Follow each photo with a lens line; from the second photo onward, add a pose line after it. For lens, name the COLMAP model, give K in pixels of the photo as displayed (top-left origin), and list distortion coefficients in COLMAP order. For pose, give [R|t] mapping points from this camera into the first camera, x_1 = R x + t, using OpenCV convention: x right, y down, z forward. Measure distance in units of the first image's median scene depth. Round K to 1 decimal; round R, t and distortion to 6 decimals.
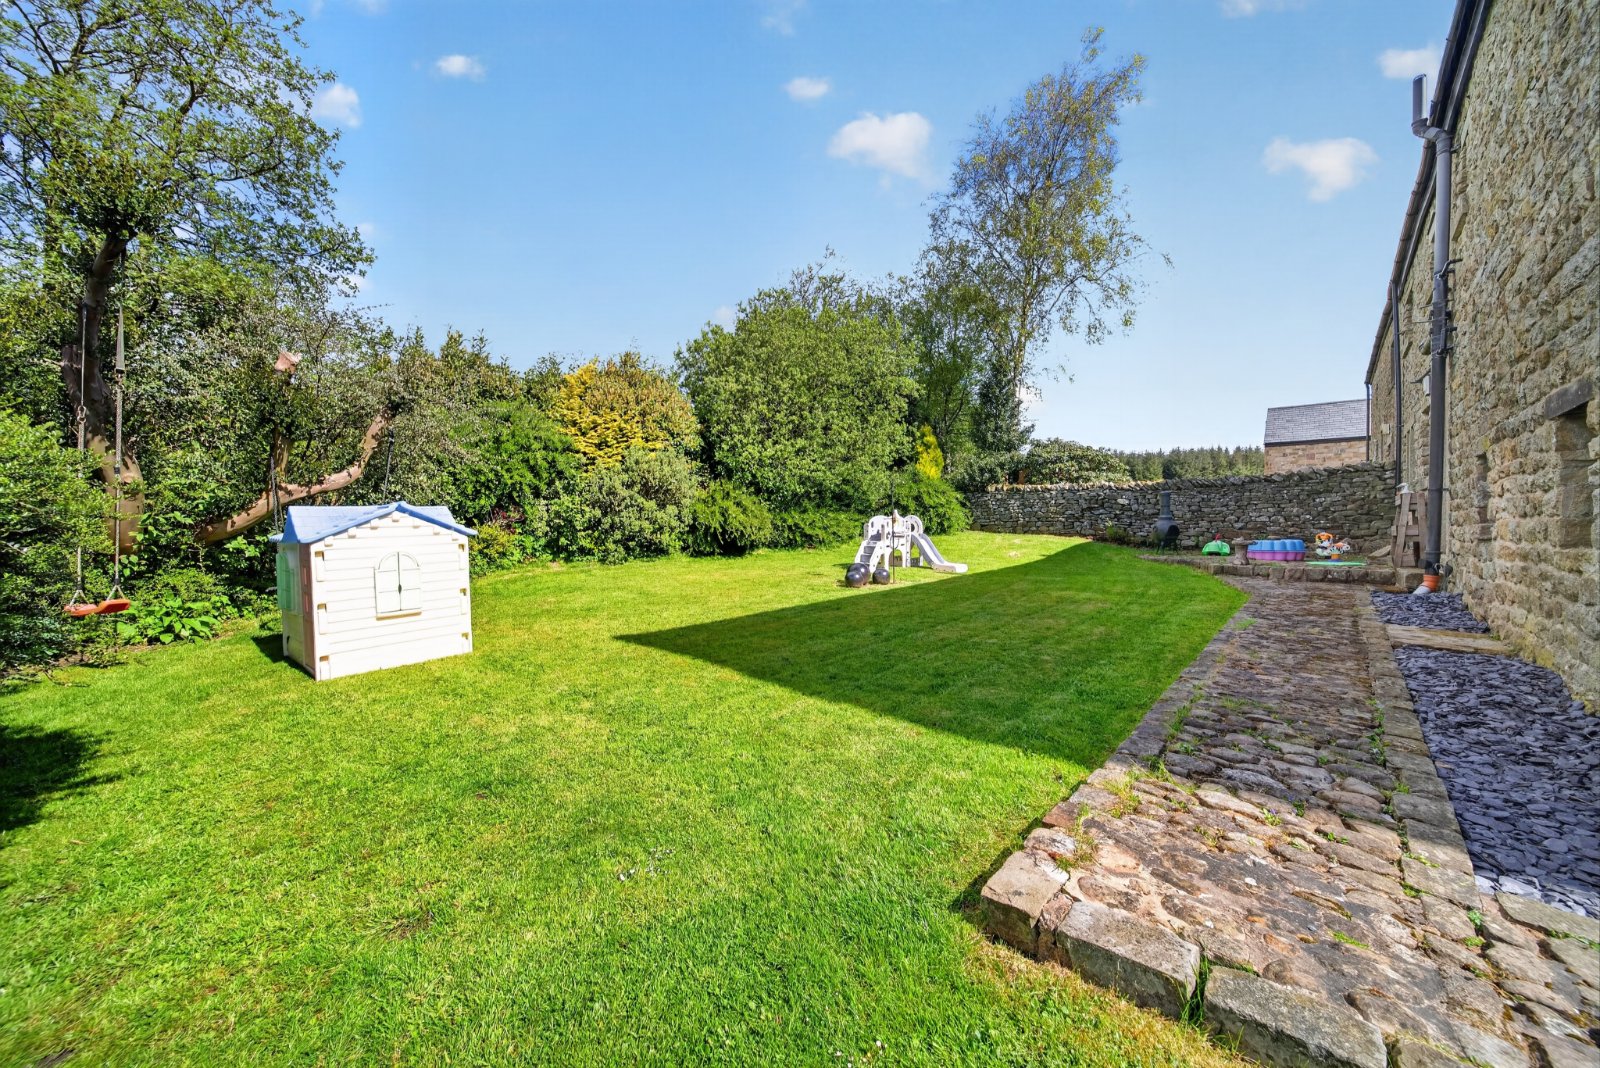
lens RADIAL K [[557.3, 0, 797.3], [0, 557.3, 528.8], [0, 0, 1]] dist [0.002295, 0.000101]
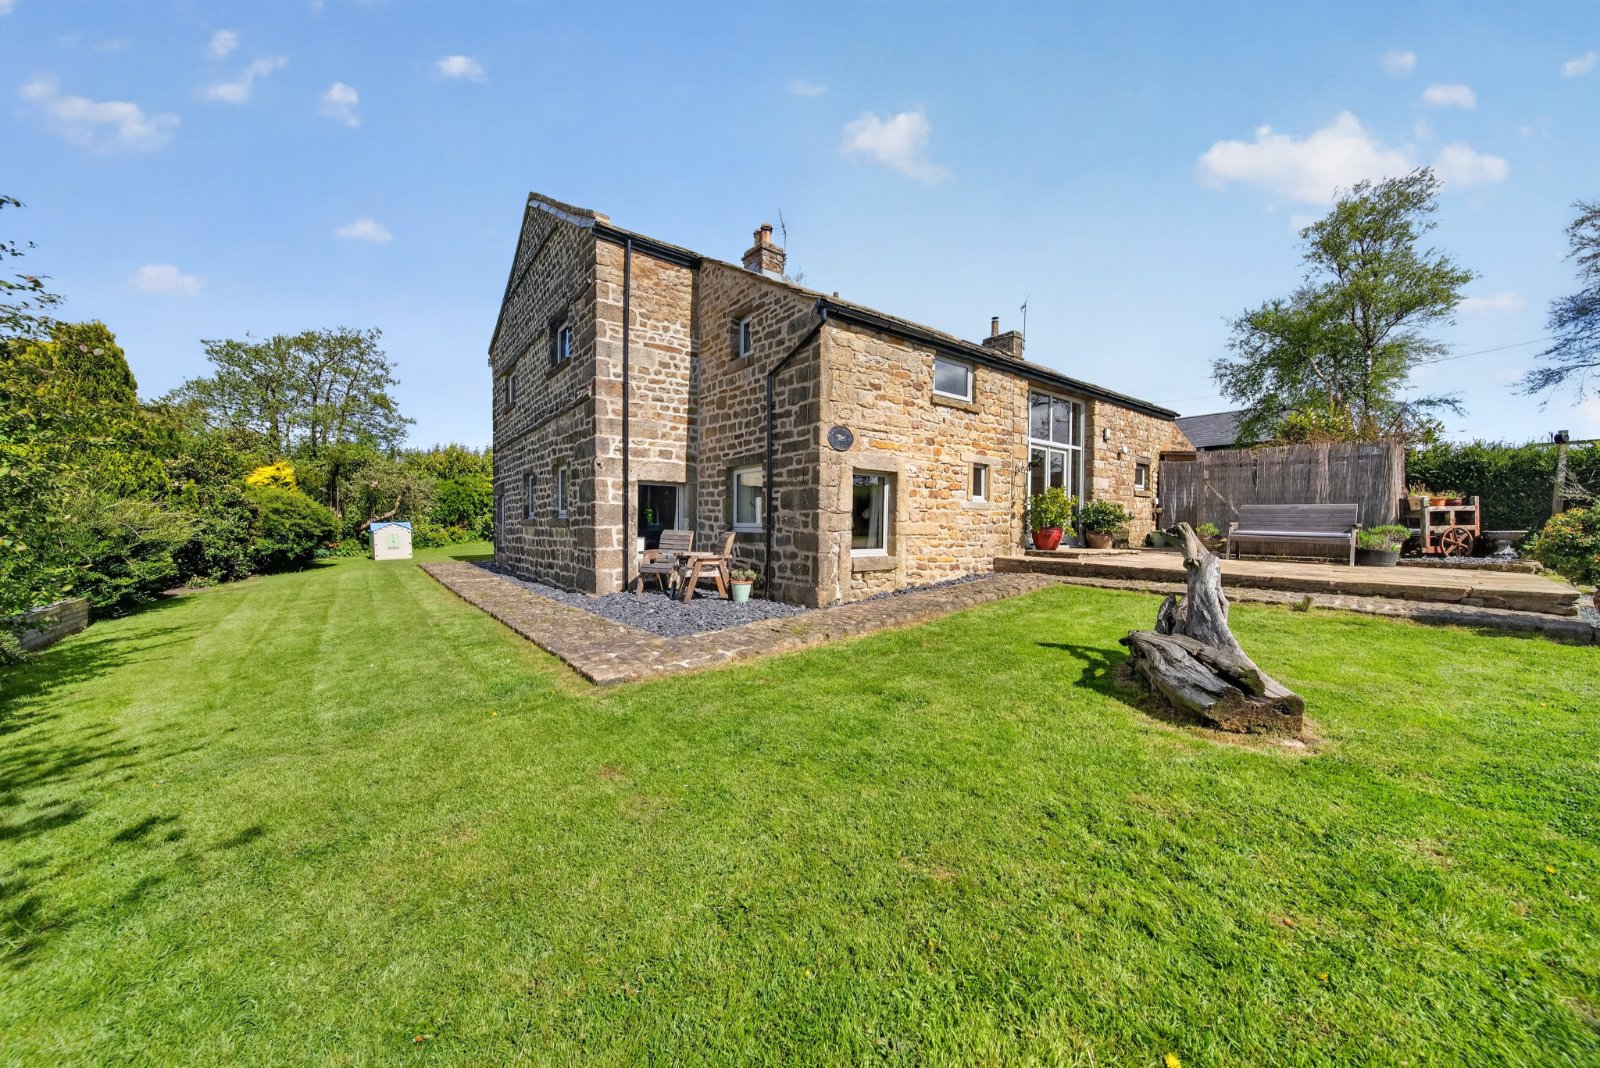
lens RADIAL K [[557.3, 0, 799.9], [0, 557.3, 535.3], [0, 0, 1]] dist [0.002295, 0.000101]
pose [[0.987655, -0.000485, -0.156646, 2.530686], [0.002621, 0.999906, 0.013426, 0.003355], [0.156625, -0.013670, 0.987564, -2.286090]]
